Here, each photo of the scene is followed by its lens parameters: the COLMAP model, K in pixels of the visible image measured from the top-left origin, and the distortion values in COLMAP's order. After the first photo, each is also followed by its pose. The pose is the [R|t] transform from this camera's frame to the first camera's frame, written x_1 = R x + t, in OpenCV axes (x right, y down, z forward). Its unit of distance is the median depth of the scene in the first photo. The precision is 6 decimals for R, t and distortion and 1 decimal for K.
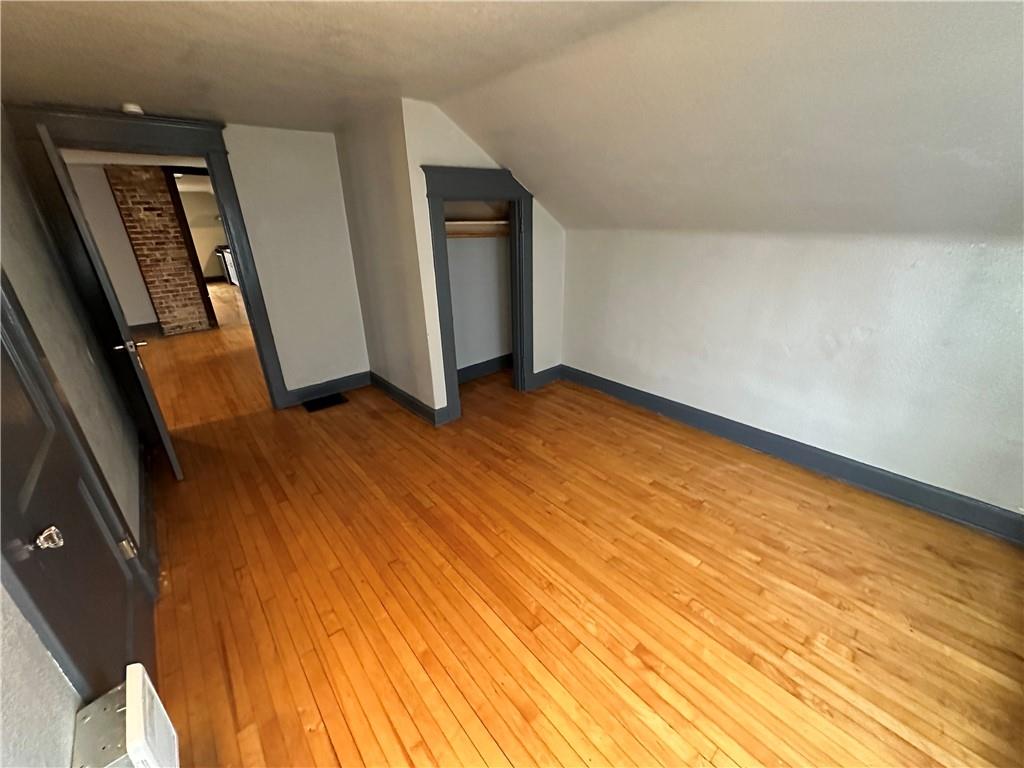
lens RADIAL K [[408.1, 0, 512.5], [0, 408.1, 382.8], [0, 0, 1]] dist [-0.001757, -0.000035]
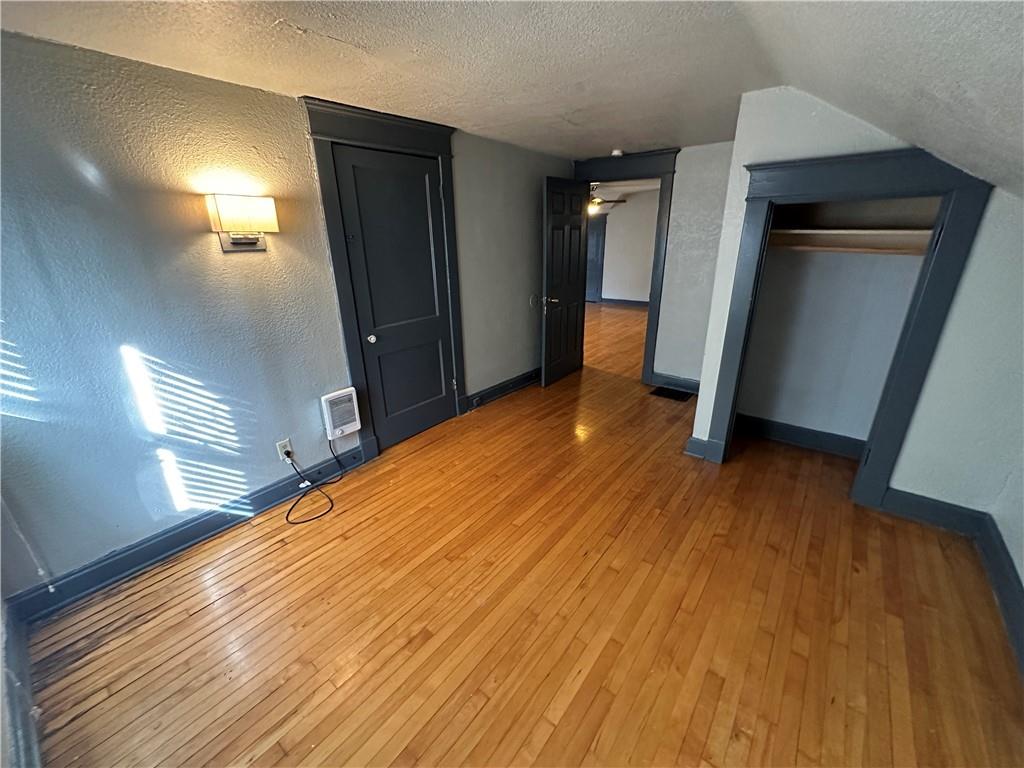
lens RADIAL K [[408.1, 0, 512.5], [0, 408.1, 382.8], [0, 0, 1]] dist [-0.001757, -0.000035]
pose [[0.180573, 0.355054, -0.917240, 0.673427], [-0.362708, 0.890881, 0.273446, -0.182791], [0.914241, 0.283314, 0.289650, 0.439299]]
